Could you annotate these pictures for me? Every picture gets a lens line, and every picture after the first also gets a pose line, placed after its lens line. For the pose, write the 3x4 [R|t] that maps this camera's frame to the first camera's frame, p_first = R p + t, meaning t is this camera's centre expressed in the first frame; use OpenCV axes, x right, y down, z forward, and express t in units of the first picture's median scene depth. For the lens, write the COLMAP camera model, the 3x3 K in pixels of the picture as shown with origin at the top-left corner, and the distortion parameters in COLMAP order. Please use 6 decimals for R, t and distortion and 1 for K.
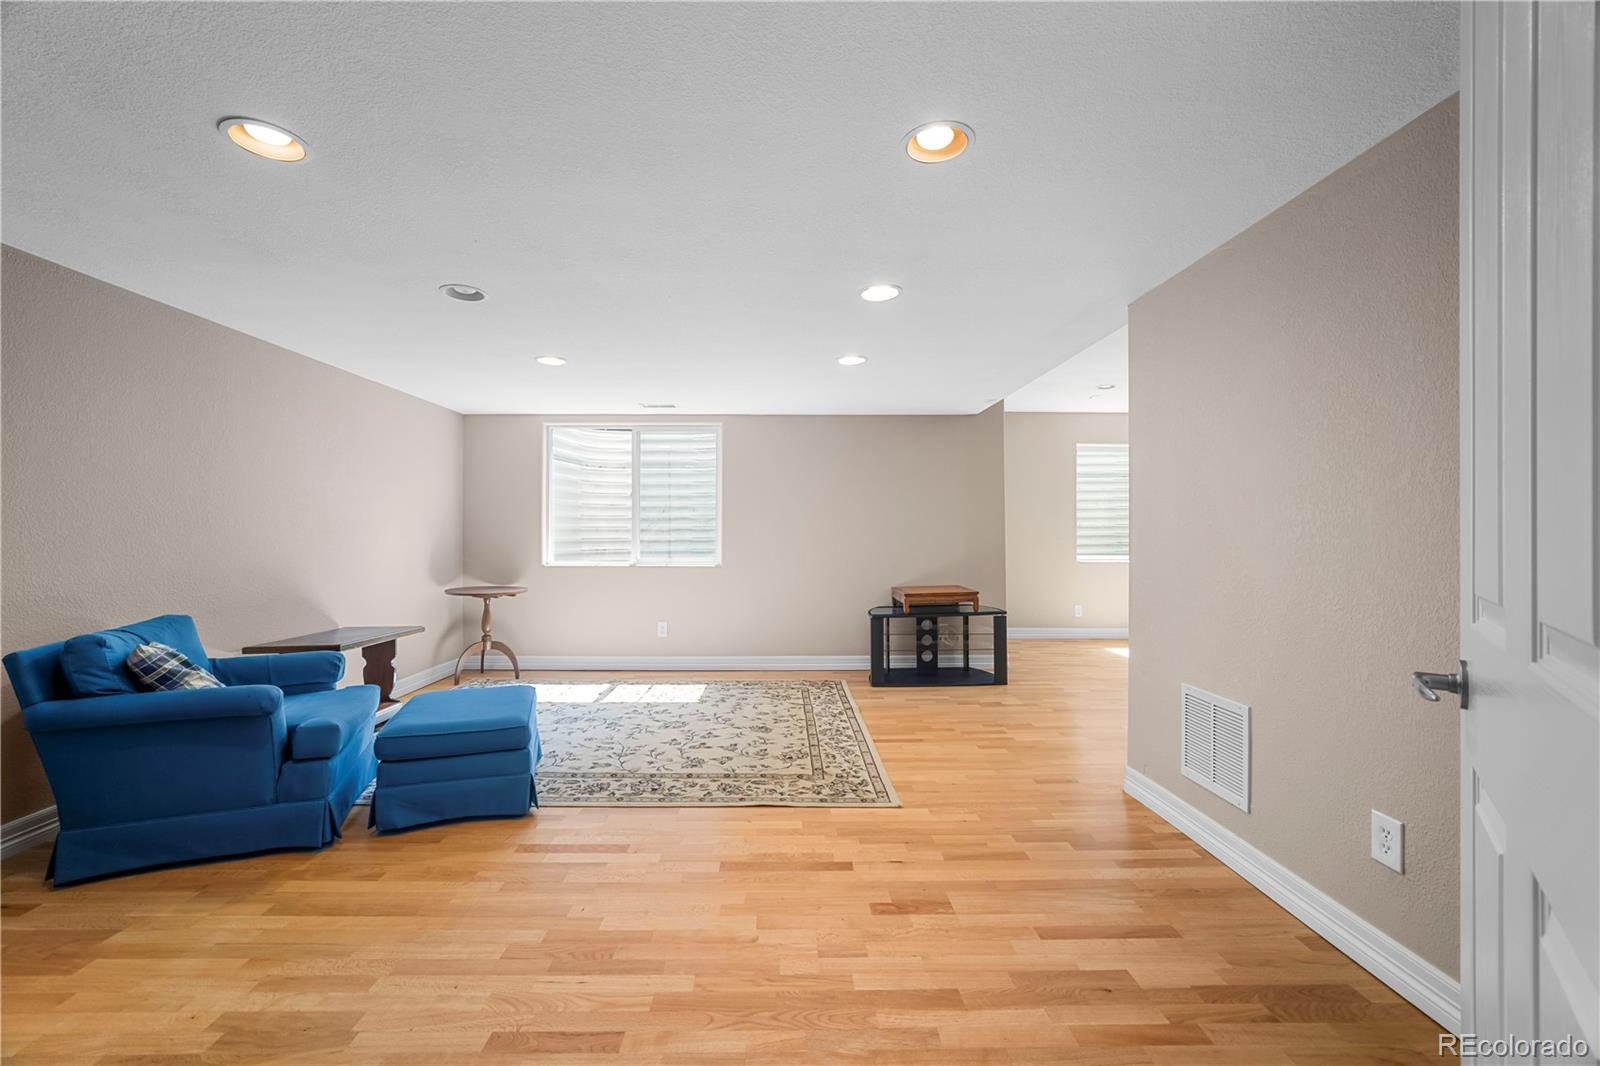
lens RADIAL K [[629.3, 0, 795.2], [0, 629.3, 538.3], [0, 0, 1]] dist [-0.034101, 0.014078]
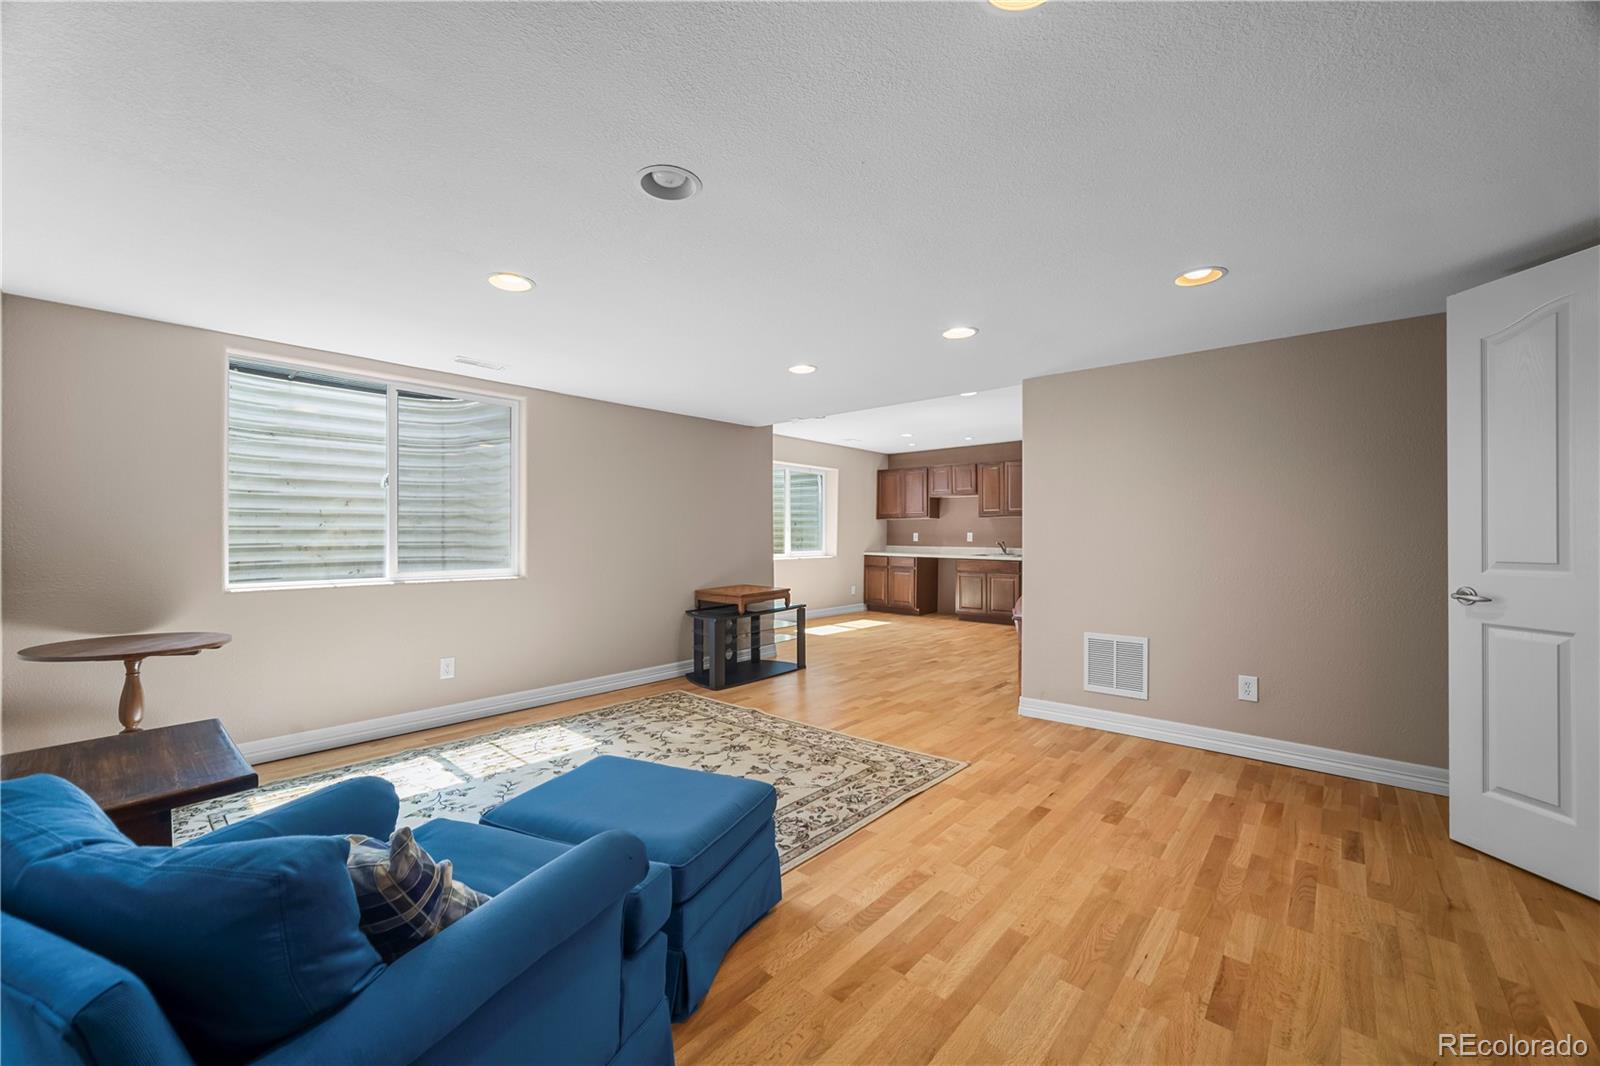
lens RADIAL K [[629.3, 0, 795.2], [0, 629.3, 538.3], [0, 0, 1]] dist [-0.034101, 0.014078]
pose [[0.672462, -0.004145, 0.740120, -0.862111], [0.002659, 0.999991, 0.003184, -0.011301], [-0.740127, -0.000173, 0.672468, 0.396382]]
